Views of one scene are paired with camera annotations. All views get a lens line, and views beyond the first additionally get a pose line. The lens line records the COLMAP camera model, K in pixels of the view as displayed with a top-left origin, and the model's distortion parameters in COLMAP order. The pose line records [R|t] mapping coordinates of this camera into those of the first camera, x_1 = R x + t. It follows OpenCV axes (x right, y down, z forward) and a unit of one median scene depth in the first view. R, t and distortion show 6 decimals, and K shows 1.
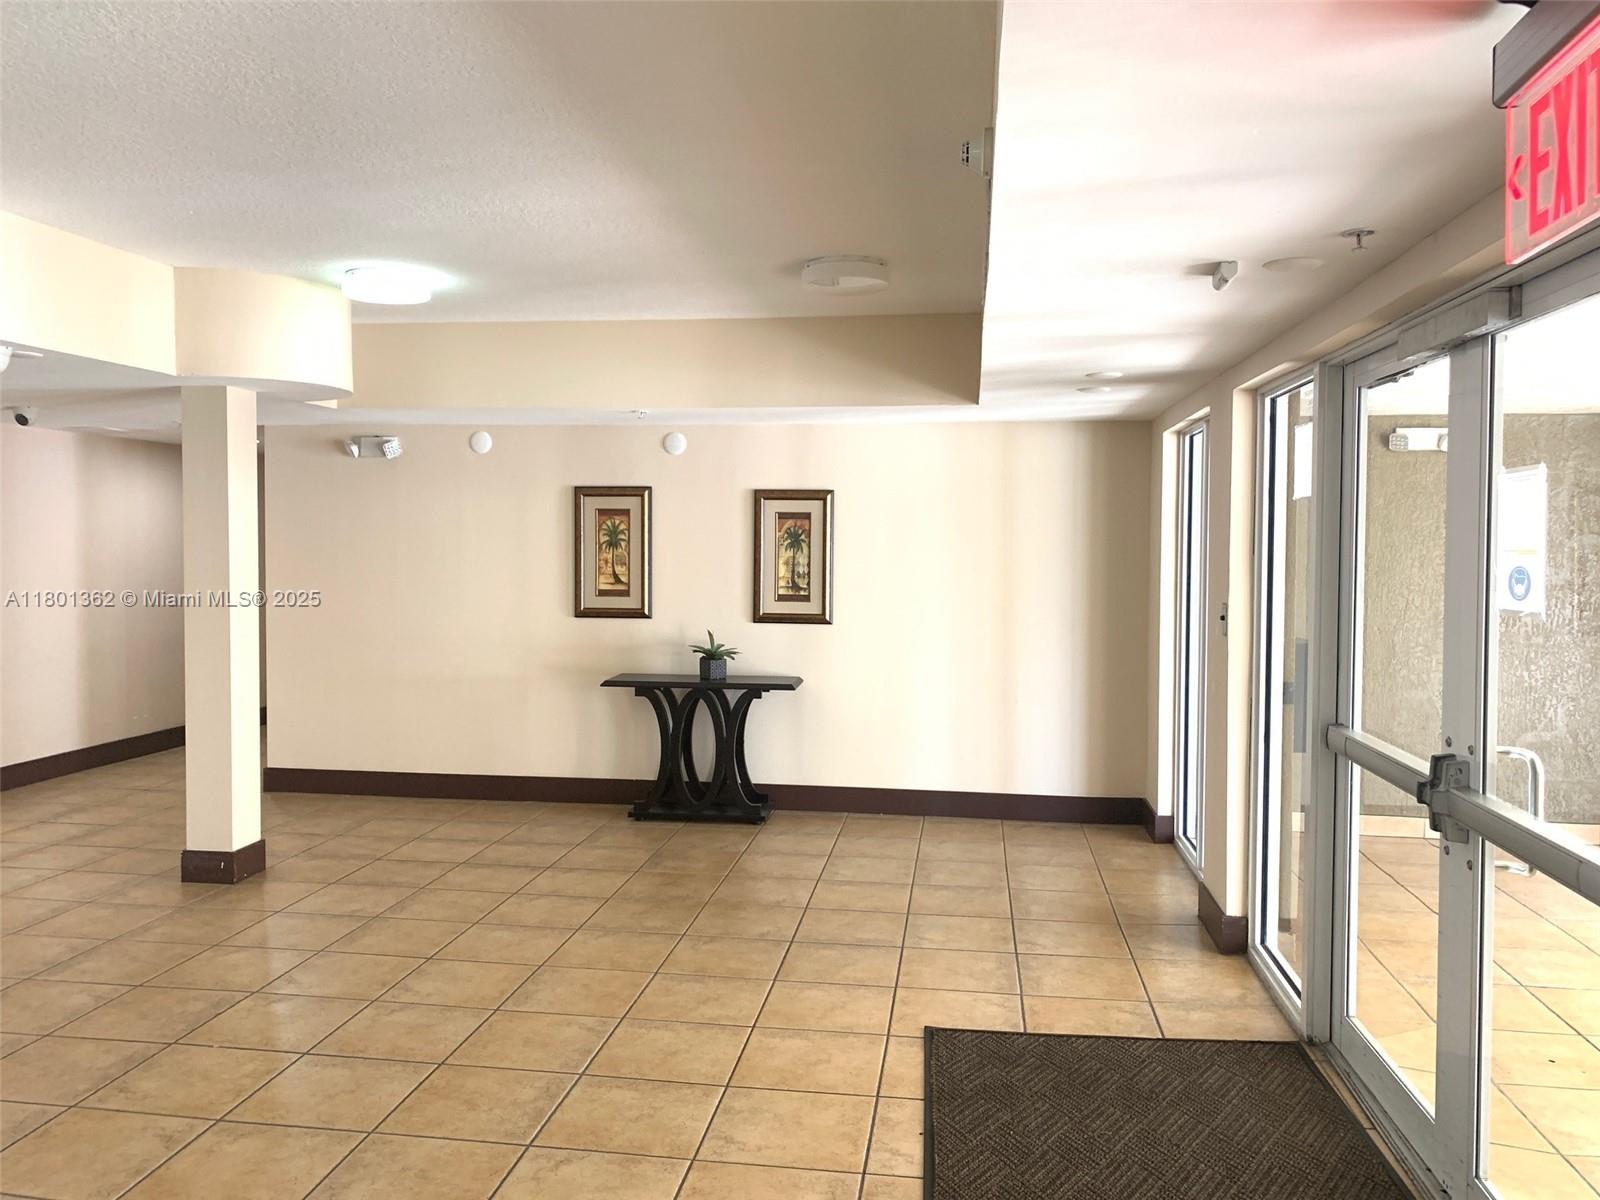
lens RADIAL K [[1223.5, 0, 799.0], [0, 1223.5, 596.2], [0, 0, 1]] dist [0.012812, -0.009066]
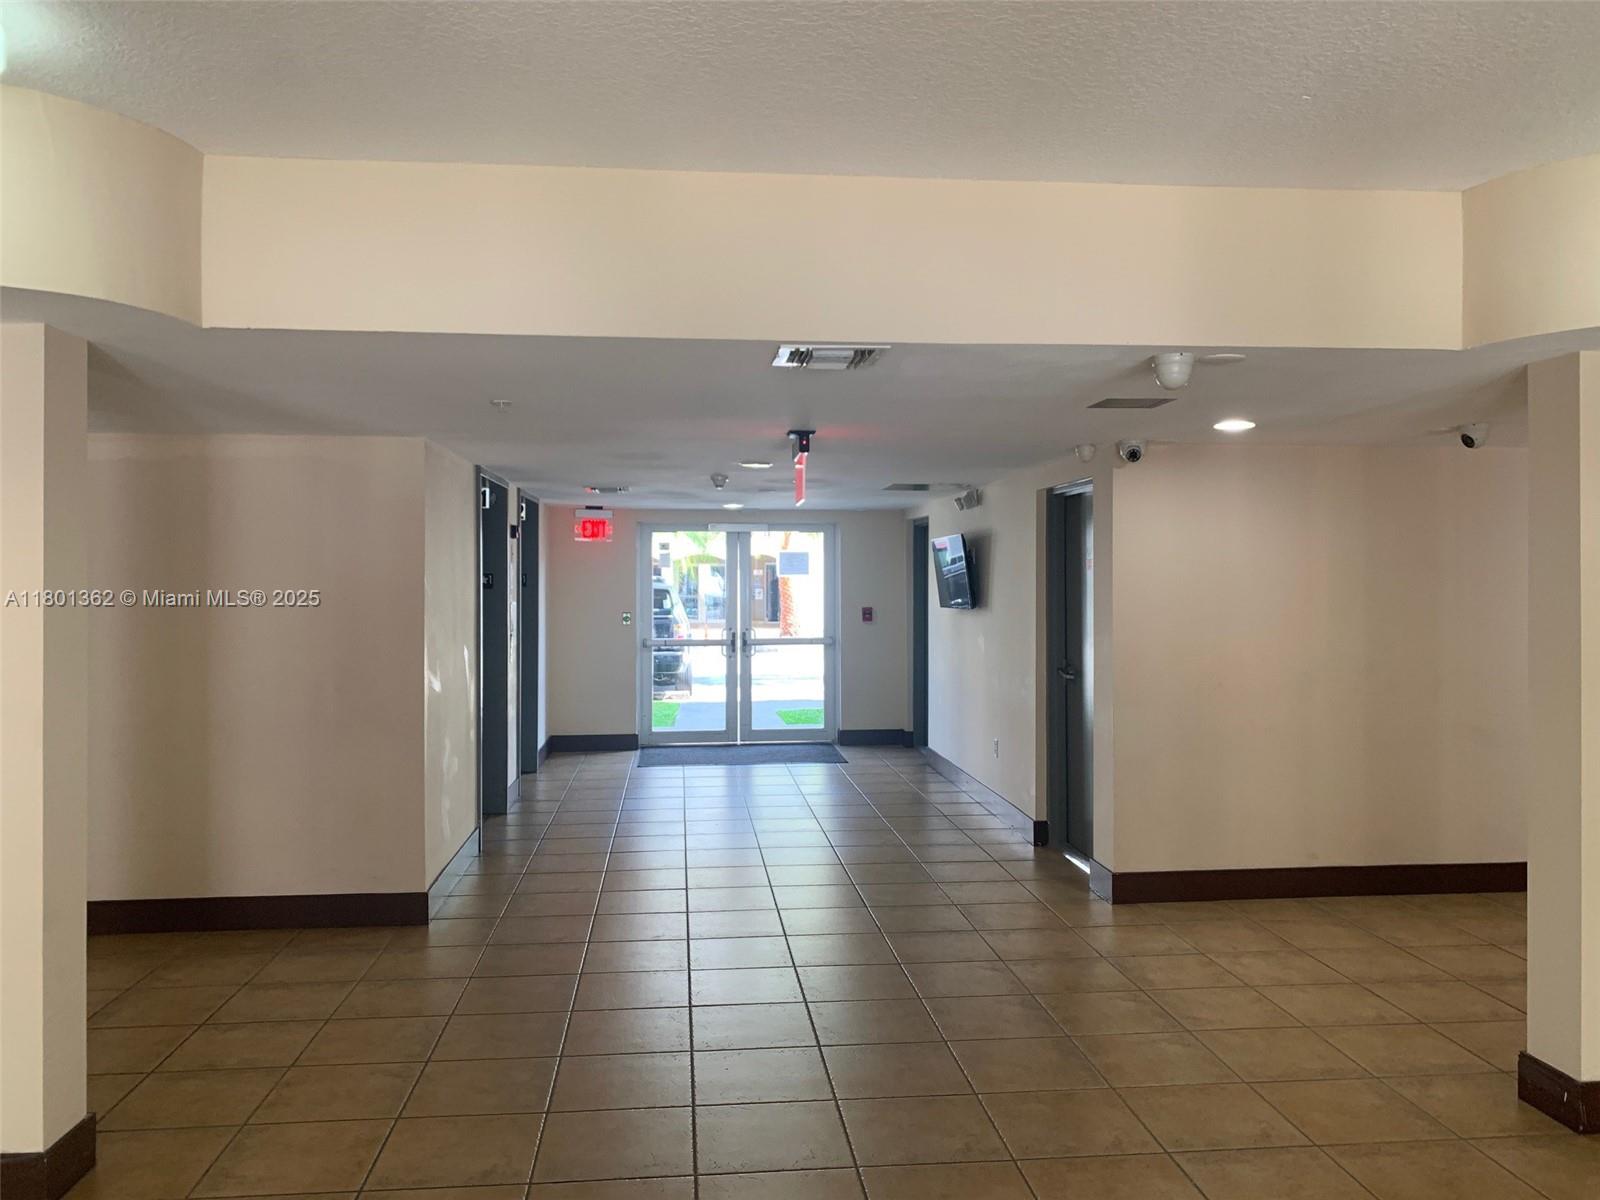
lens RADIAL K [[1223.5, 0, 818.2], [0, 1223.5, 572.7], [0, 0, 1]] dist [0.012812, -0.009066]
pose [[0.253854, -0.012874, -0.967157, 0.055415], [-0.038597, 0.998980, -0.023428, -0.023965], [0.966472, 0.043276, 0.253098, 0.448965]]
